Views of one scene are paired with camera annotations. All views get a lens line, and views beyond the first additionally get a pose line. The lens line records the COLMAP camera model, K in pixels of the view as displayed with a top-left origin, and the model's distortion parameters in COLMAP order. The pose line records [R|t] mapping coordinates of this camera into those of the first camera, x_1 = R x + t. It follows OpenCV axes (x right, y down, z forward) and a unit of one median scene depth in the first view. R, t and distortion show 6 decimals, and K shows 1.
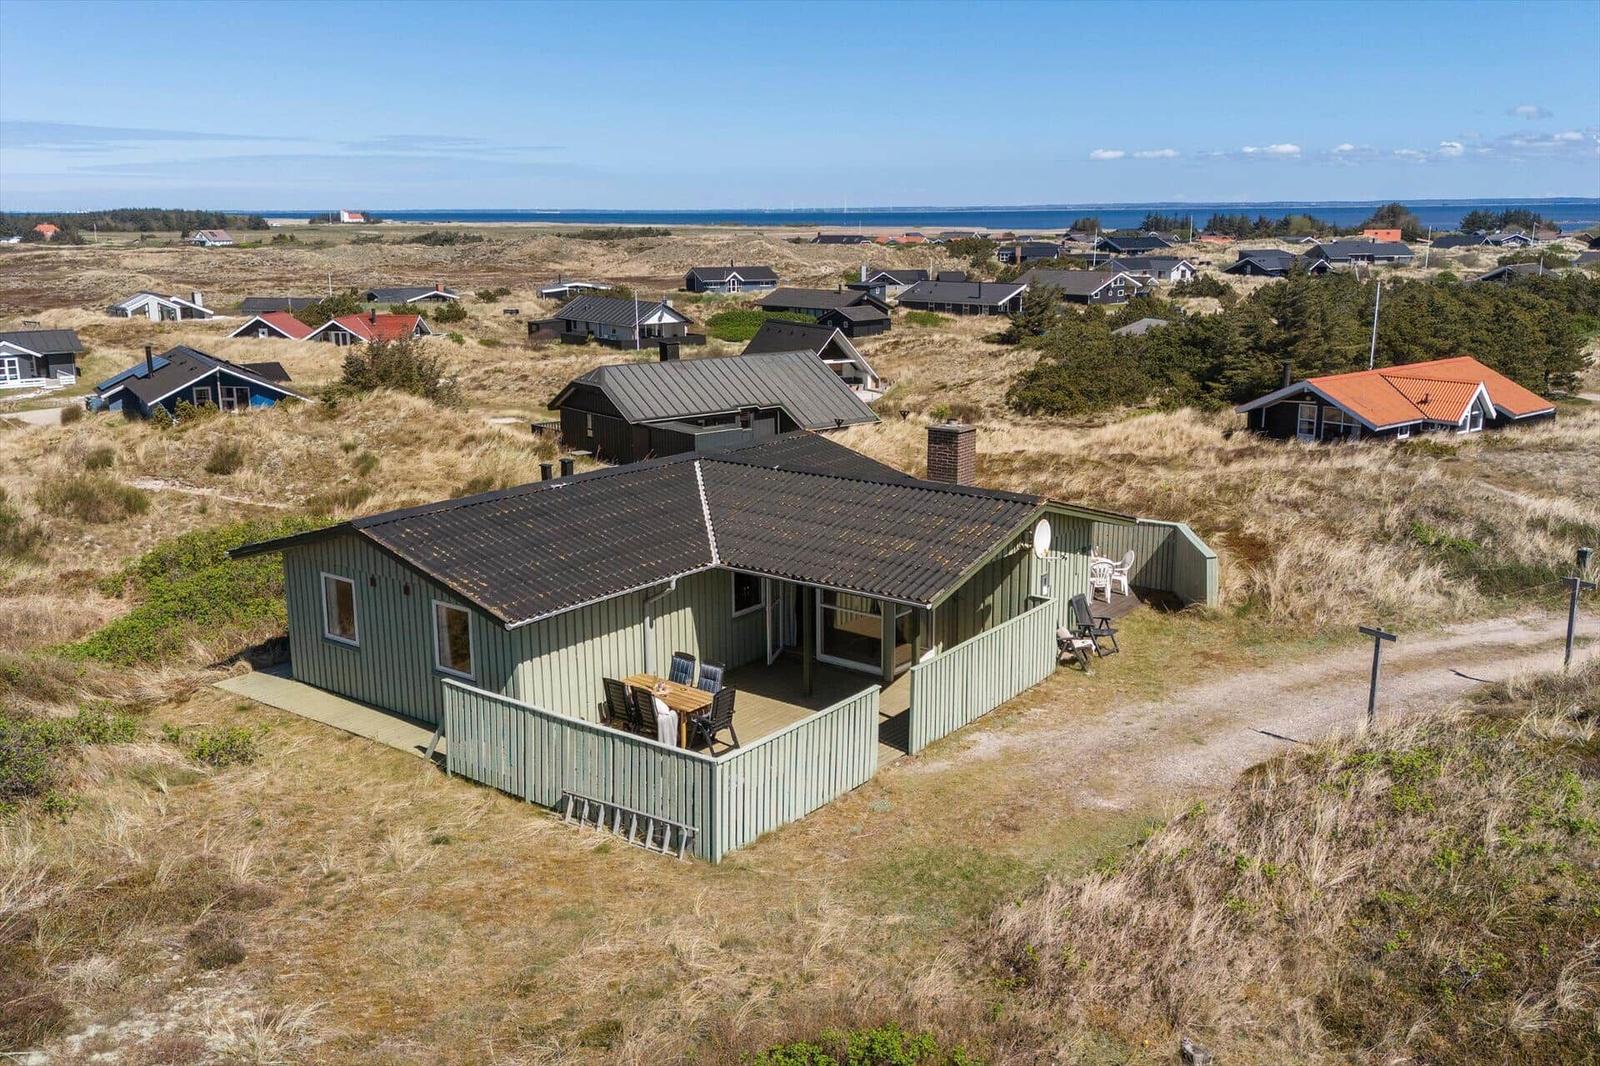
lens RADIAL K [[1363.6, 0, 800.0], [0, 1363.6, 533.0], [0, 0, 1]] dist [0.085570, -0.102824]
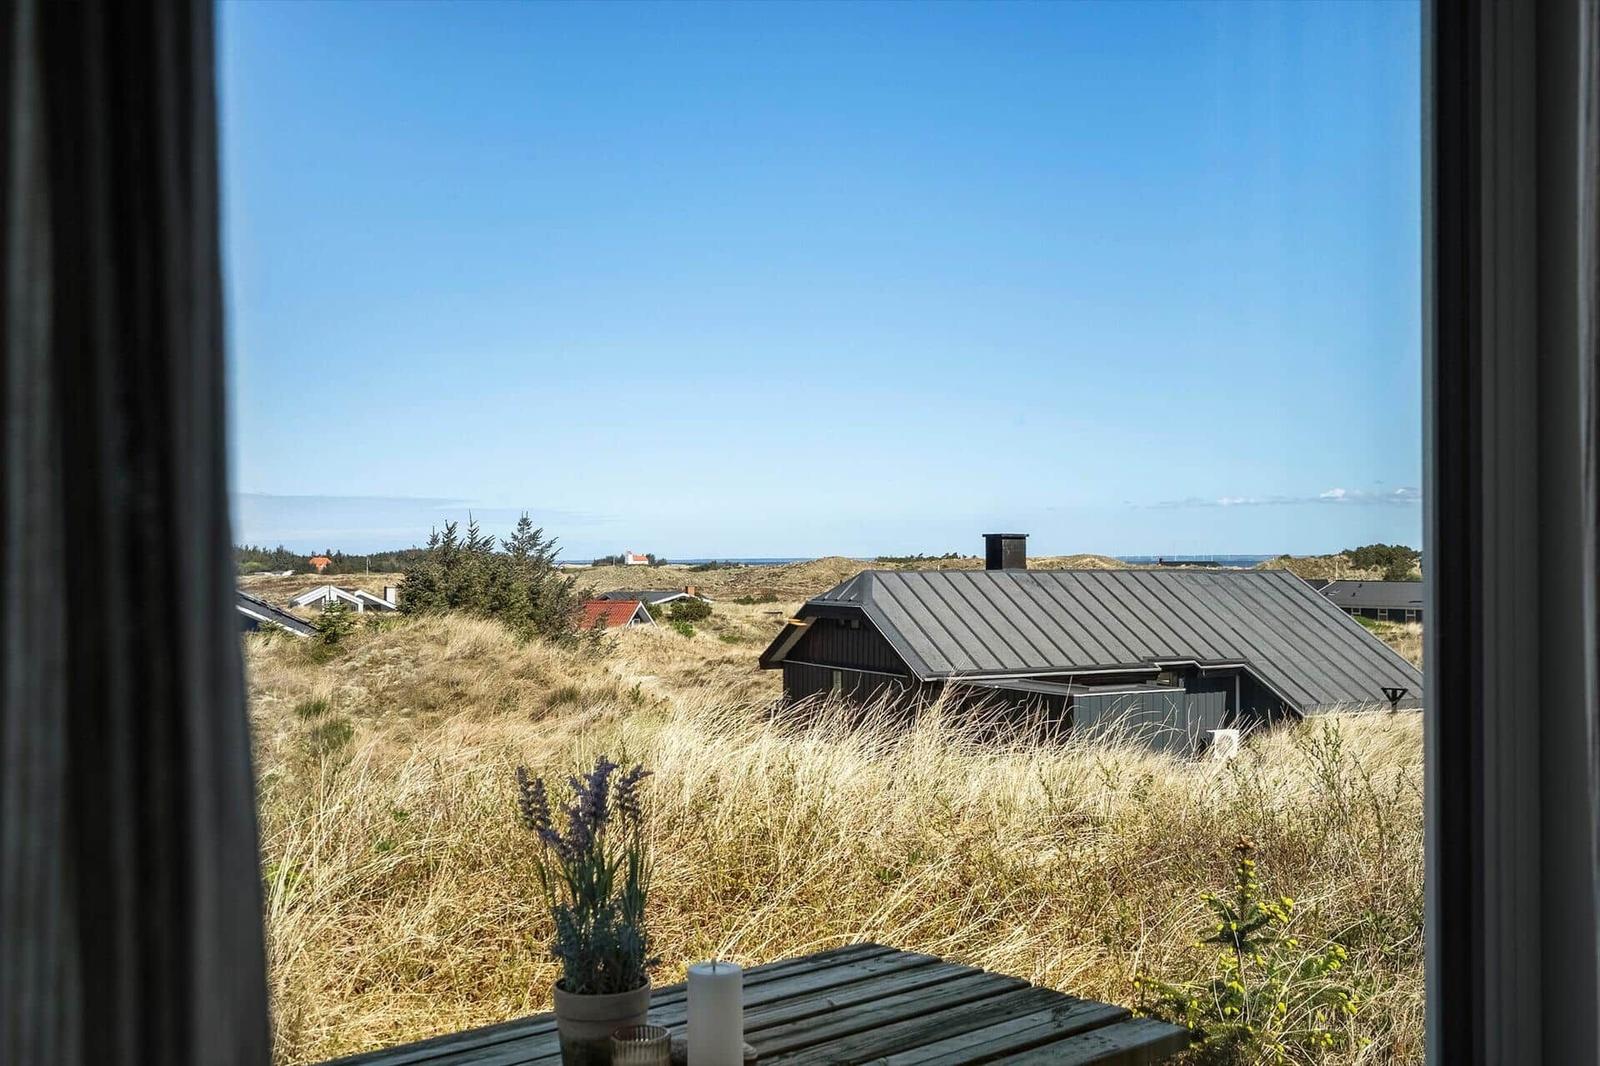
lens RADIAL K [[1645.1, 0, 800.0], [0, 1645.1, 533.0], [0, 0, 1]] dist [-0.041324, -0.002863]
pose [[0.979766, 0.001263, -0.200143, -0.050812], [-0.047751, 0.972578, -0.227623, -0.002099], [0.194368, 0.232574, 0.952959, 0.428170]]
